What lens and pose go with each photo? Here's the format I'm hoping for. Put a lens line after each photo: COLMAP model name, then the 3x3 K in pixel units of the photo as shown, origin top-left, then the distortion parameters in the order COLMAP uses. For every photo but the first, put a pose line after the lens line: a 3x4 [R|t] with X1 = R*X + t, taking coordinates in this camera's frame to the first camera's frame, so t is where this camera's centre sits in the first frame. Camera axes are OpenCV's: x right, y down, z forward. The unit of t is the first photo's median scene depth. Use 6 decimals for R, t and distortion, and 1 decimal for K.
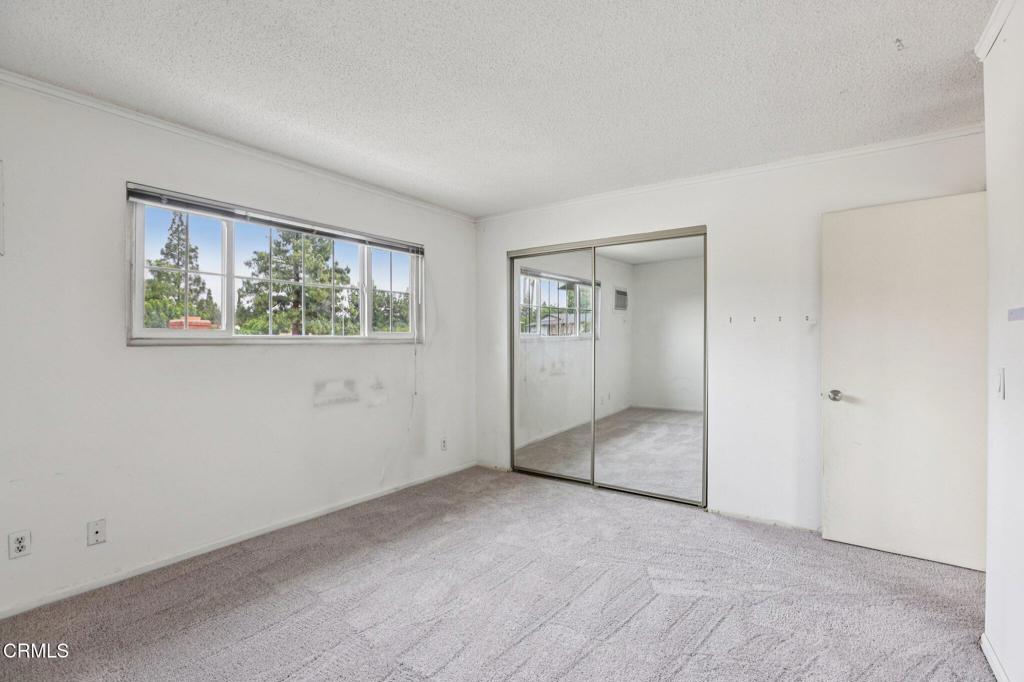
lens RADIAL K [[460.7, 0, 503.2], [0, 460.7, 339.4], [0, 0, 1]] dist [-0.047812, 0.012255]
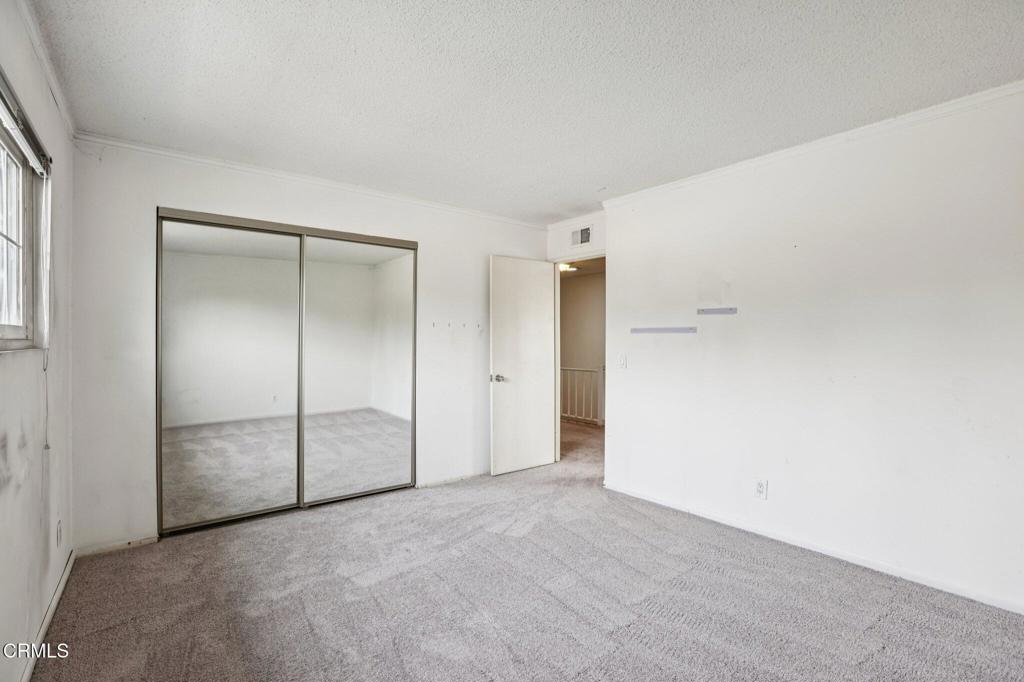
lens RADIAL K [[460.7, 0, 513.0], [0, 460.7, 341.7], [0, 0, 1]] dist [-0.047812, 0.012255]
pose [[0.277410, -0.003082, 0.960747, -0.610021], [-0.003280, 0.999986, 0.004155, -0.002939], [-0.960746, -0.004304, 0.277396, 0.439510]]
